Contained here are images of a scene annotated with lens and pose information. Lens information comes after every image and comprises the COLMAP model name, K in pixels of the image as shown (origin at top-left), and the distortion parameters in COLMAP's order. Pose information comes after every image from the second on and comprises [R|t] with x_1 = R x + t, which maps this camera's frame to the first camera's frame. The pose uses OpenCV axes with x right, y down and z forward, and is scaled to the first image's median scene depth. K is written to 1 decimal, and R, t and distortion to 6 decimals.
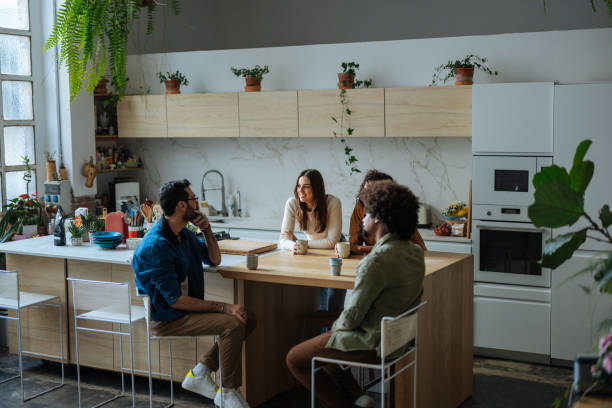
lens RADIAL K [[870.9, 0, 307.3], [0, 870.9, 204.1], [0, 0, 1]] dist [0.021581, 0.000000]
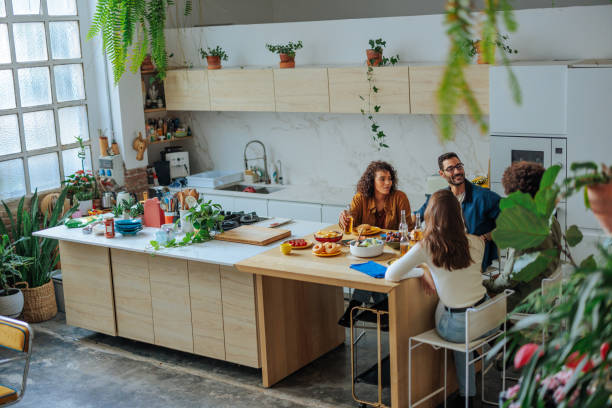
lens RADIAL K [[870.9, 0, 306.7], [0, 870.9, 203.9], [0, 0, 1]] dist [0.021581, 0.000000]
pose [[0.993764, -0.014093, -0.110611, 0.077024], [0.025583, 0.994336, 0.103154, -0.077676], [0.108531, -0.105341, 0.988496, -0.043223]]
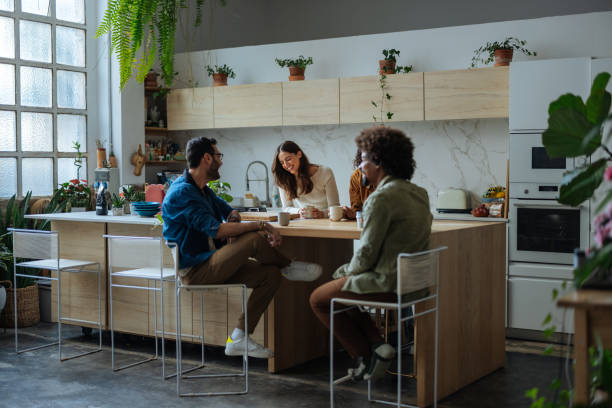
lens RADIAL K [[870.9, 0, 305.8], [0, 870.9, 204.9], [0, 0, 1]] dist [0.021581, 0.000000]
pose [[0.996726, 0.011636, -0.080013, 0.033376], [-0.016054, 0.998369, -0.054794, 0.074486], [0.079245, 0.055899, 0.995287, -0.006213]]
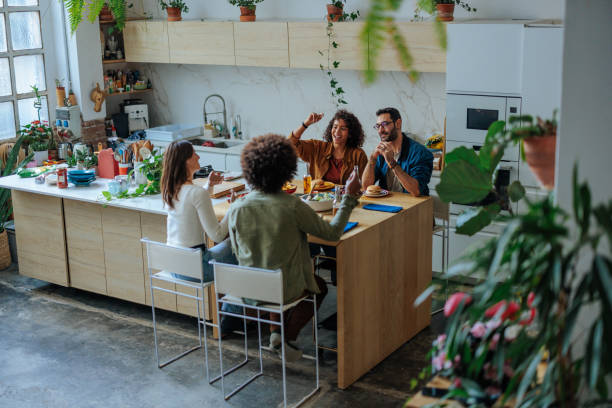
lens RADIAL K [[870.9, 0, 306.1], [0, 870.9, 203.6], [0, 0, 1]] dist [0.021581, 0.000000]
pose [[0.996852, 0.009834, -0.078672, 0.094105], [0.001886, 0.989055, 0.147532, -0.070751], [0.079261, -0.147216, 0.985923, -0.042849]]
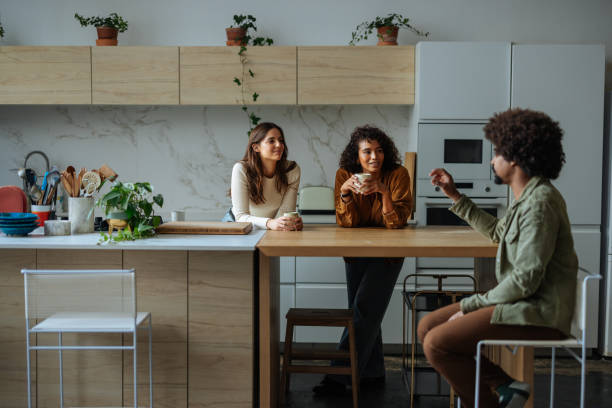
lens RADIAL K [[899.2, 0, 307.9], [0, 899.2, 203.1], [0, 0, 1]] dist [0.028038, 0.000000]
pose [[0.888009, -0.010485, 0.459706, -0.288440], [0.032988, 0.998617, -0.040945, 0.050999], [-0.458641, 0.051525, 0.887127, 0.225417]]
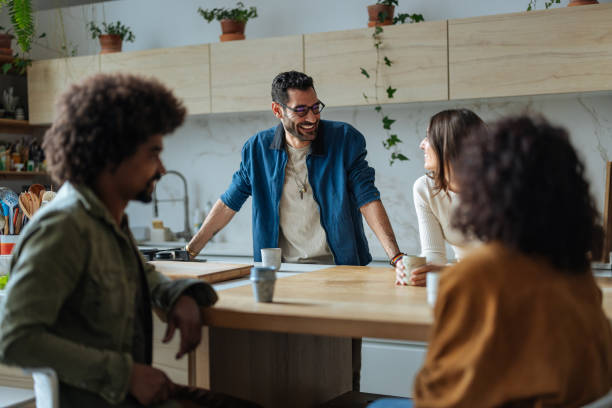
lens RADIAL K [[870.9, 0, 306.9], [0, 870.9, 203.4], [0, 0, 1]] dist [0.021581, 0.000000]
pose [[0.999795, 0.000843, 0.020254, -0.021425], [0.000741, 0.996947, -0.078084, 0.041014], [-0.020258, 0.078083, 0.996741, 0.385262]]
